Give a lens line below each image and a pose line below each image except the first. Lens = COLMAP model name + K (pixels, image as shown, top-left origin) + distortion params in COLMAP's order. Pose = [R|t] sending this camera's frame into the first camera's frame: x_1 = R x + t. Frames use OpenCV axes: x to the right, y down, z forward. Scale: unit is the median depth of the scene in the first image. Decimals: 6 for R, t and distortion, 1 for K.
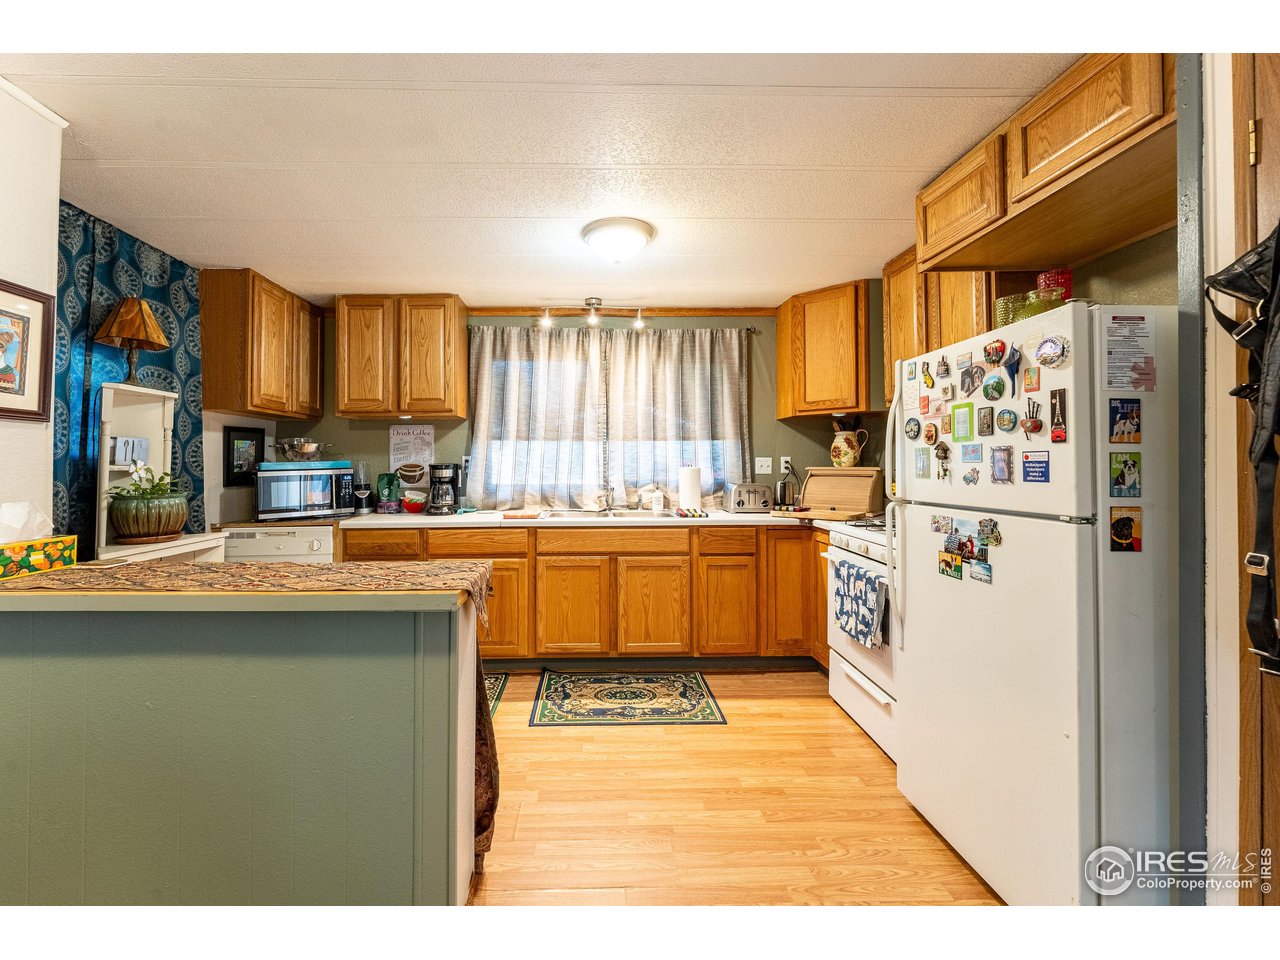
lens RADIAL K [[523.2, 0, 599.7], [0, 523.2, 455.3], [0, 0, 1]] dist [-0.002290, -0.000301]
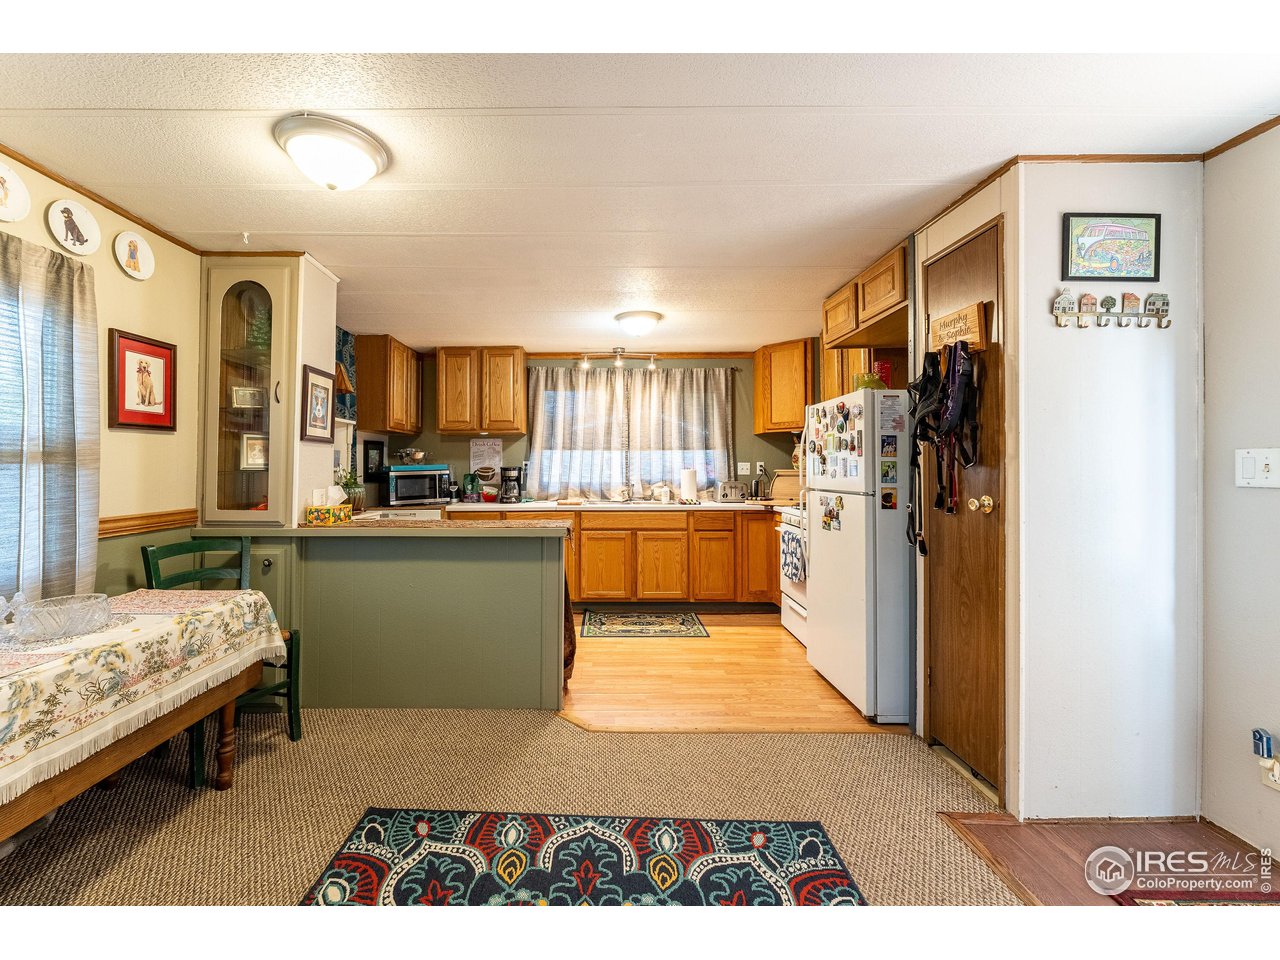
lens RADIAL K [[523.2, 0, 599.7], [0, 523.2, 455.3], [0, 0, 1]] dist [-0.002290, -0.000301]
pose [[0.999770, 0.001210, -0.021434, -0.036282], [-0.001367, 0.999972, -0.007339, -0.004930], [0.021425, 0.007367, 0.999743, -0.423369]]
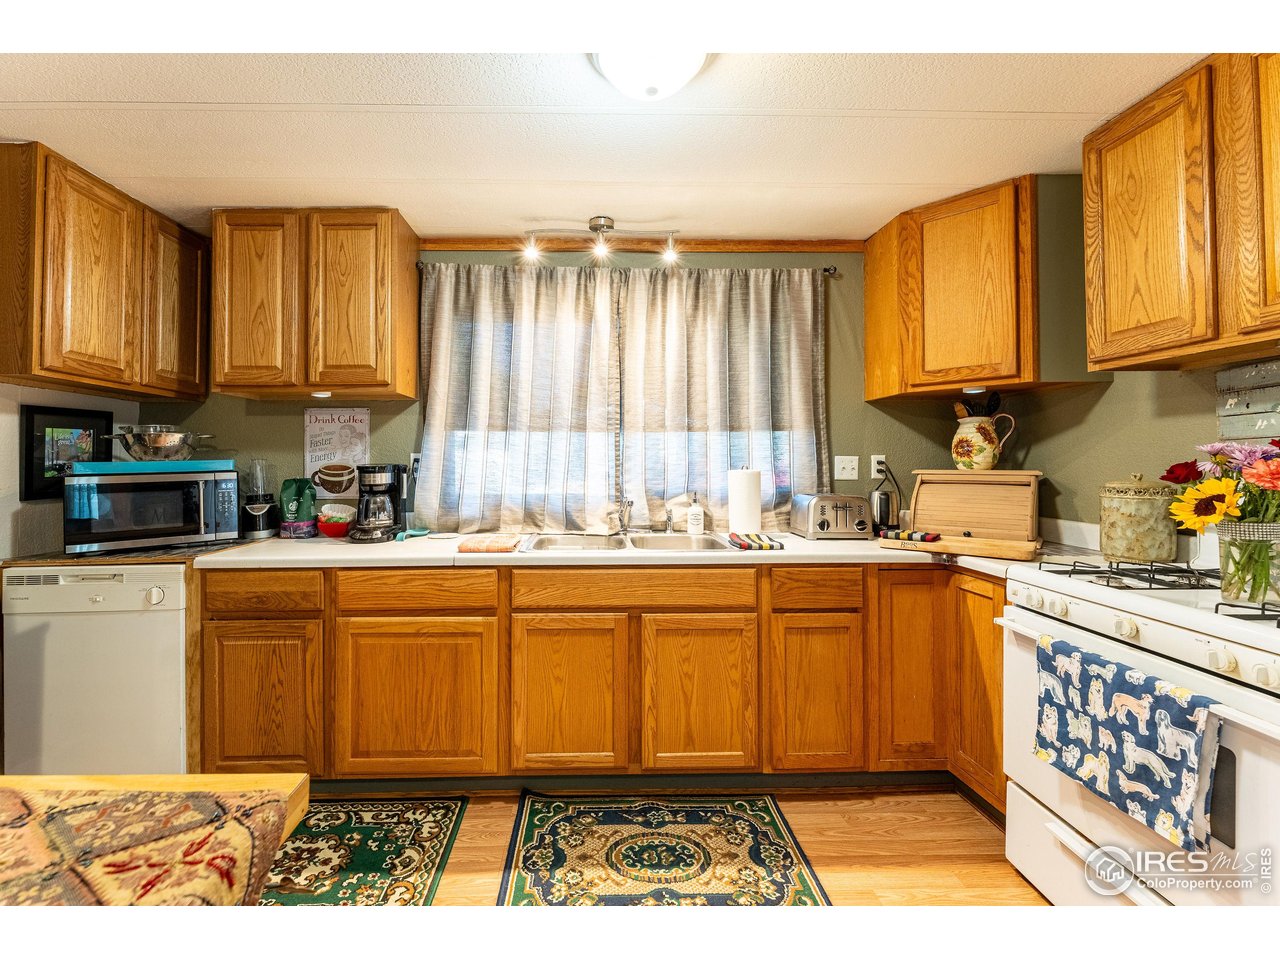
lens RADIAL K [[523.2, 0, 599.7], [0, 523.2, 455.3], [0, 0, 1]] dist [-0.002290, -0.000301]
pose [[0.999999, 0.001222, -0.000358, -0.015243], [-0.001222, 0.999999, -0.000226, 0.004570], [0.000357, 0.000227, 1.000000, 0.359530]]
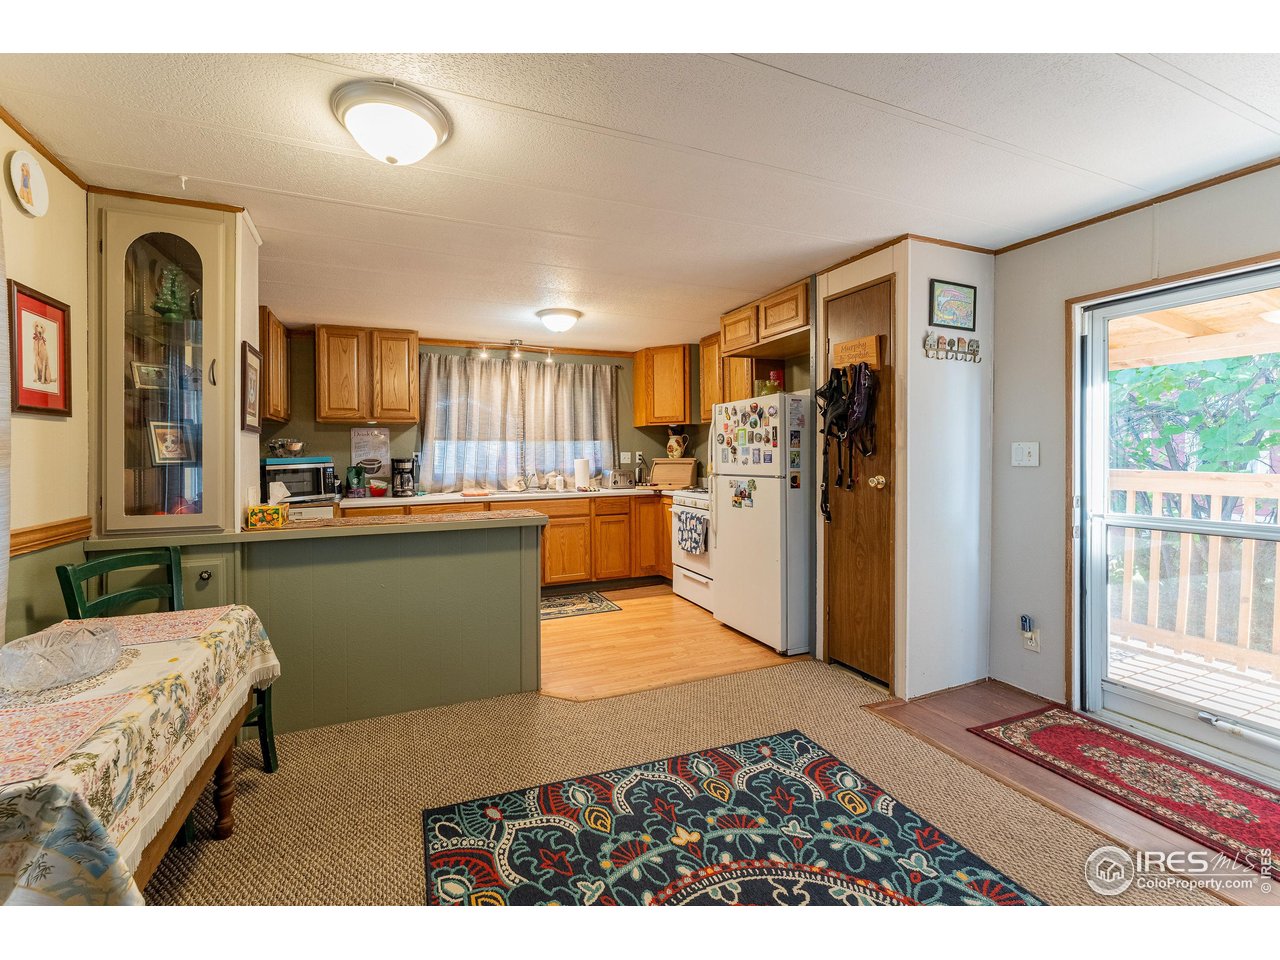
lens RADIAL K [[523.2, 0, 599.7], [0, 523.2, 455.3], [0, 0, 1]] dist [-0.002290, -0.000301]
pose [[0.936839, -0.006689, 0.349698, -0.325566], [0.002353, 0.999915, 0.012821, -0.007732], [-0.349754, -0.011188, 0.936775, -0.437006]]
